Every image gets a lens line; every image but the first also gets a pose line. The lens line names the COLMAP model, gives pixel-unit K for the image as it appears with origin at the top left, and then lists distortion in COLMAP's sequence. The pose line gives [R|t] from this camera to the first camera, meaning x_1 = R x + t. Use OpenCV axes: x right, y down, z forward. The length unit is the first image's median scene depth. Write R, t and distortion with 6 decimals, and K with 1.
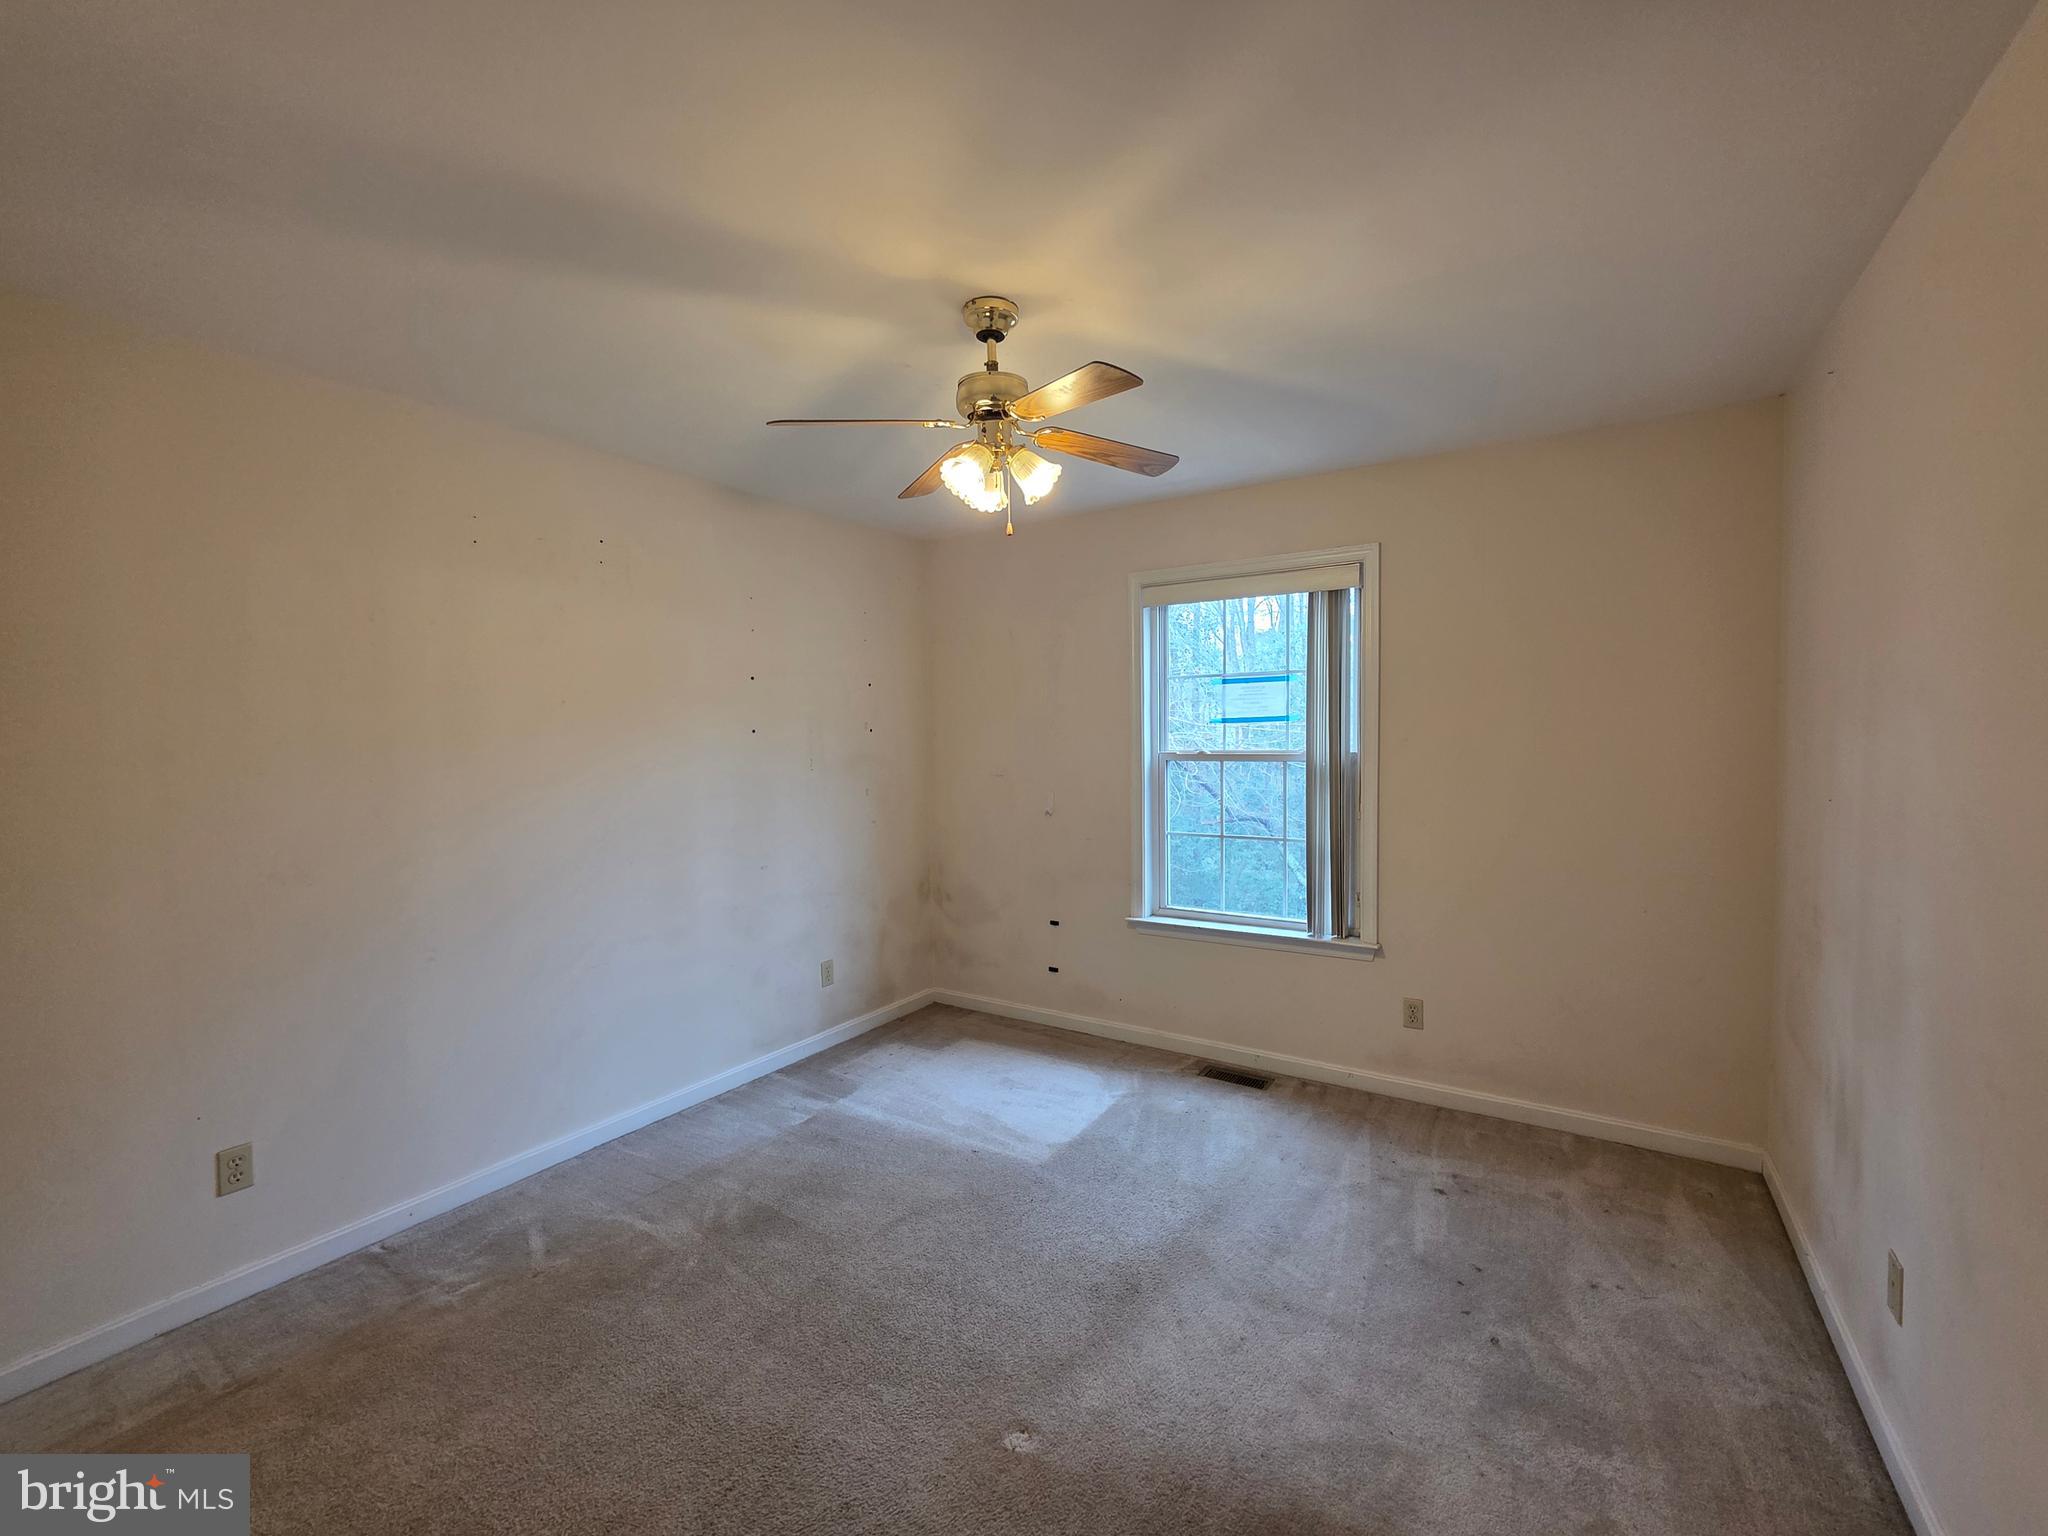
lens RADIAL K [[843.0, 0, 1031.9], [0, 843.0, 766.8], [0, 0, 1]] dist [0.001230, 0.000343]
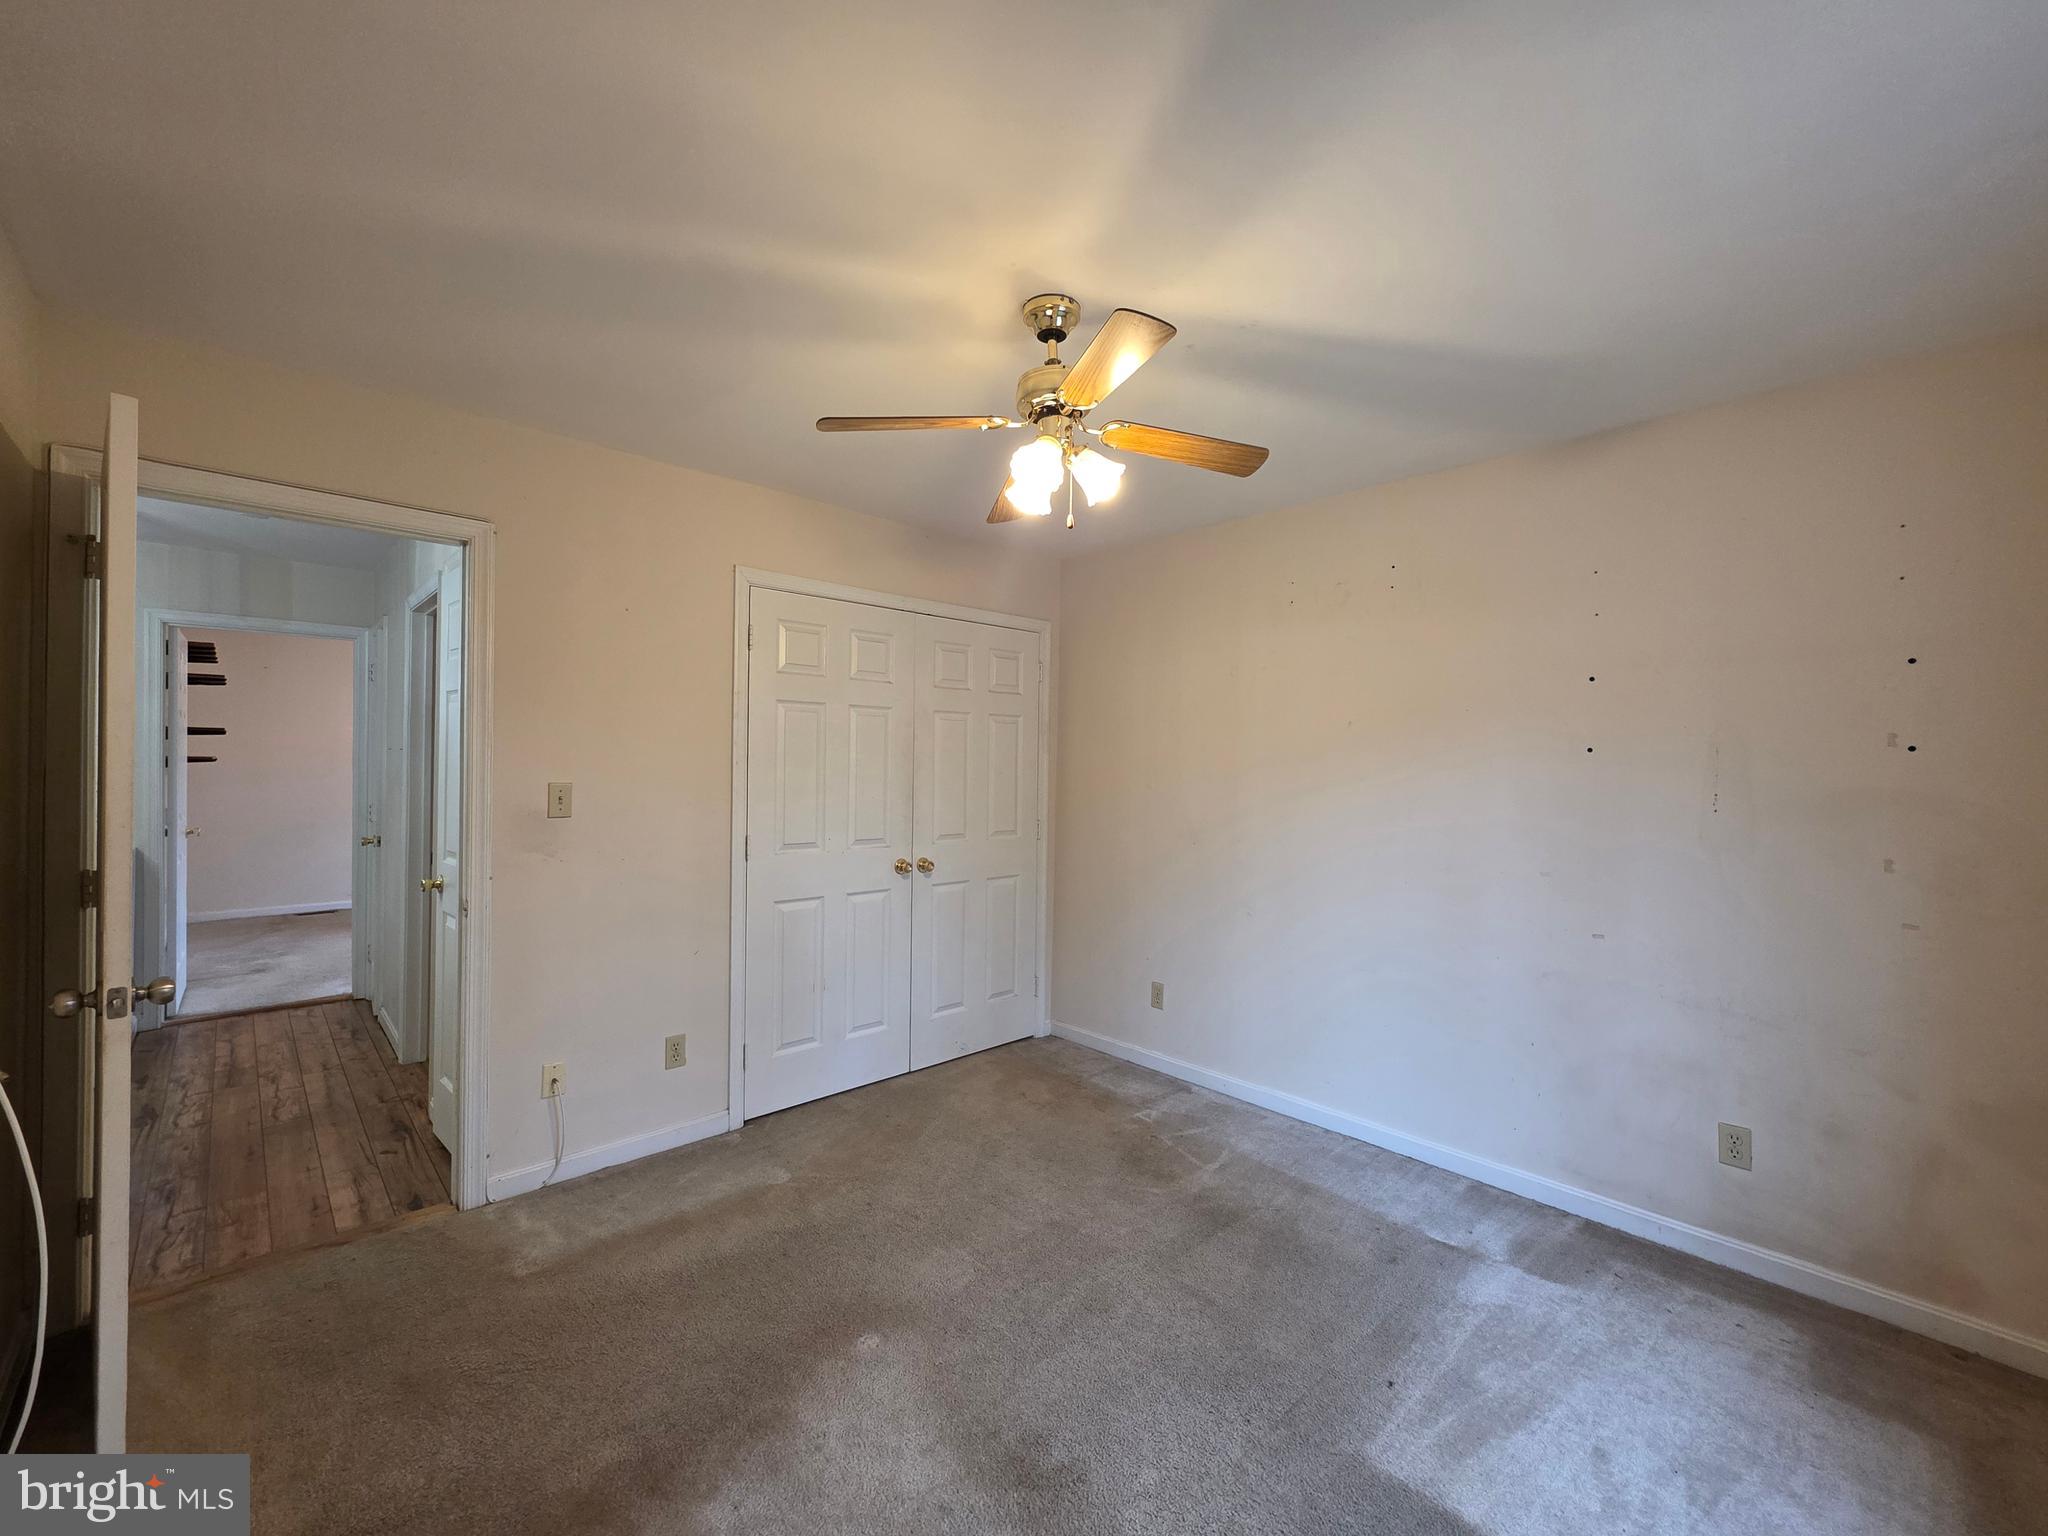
lens RADIAL K [[843.0, 0, 1031.9], [0, 843.0, 766.8], [0, 0, 1]] dist [0.001230, 0.000343]
pose [[-0.234357, 0.013646, -0.972055, 0.579441], [-0.048594, 0.998487, 0.025733, -0.025012], [0.970935, 0.053267, -0.233339, 0.787400]]
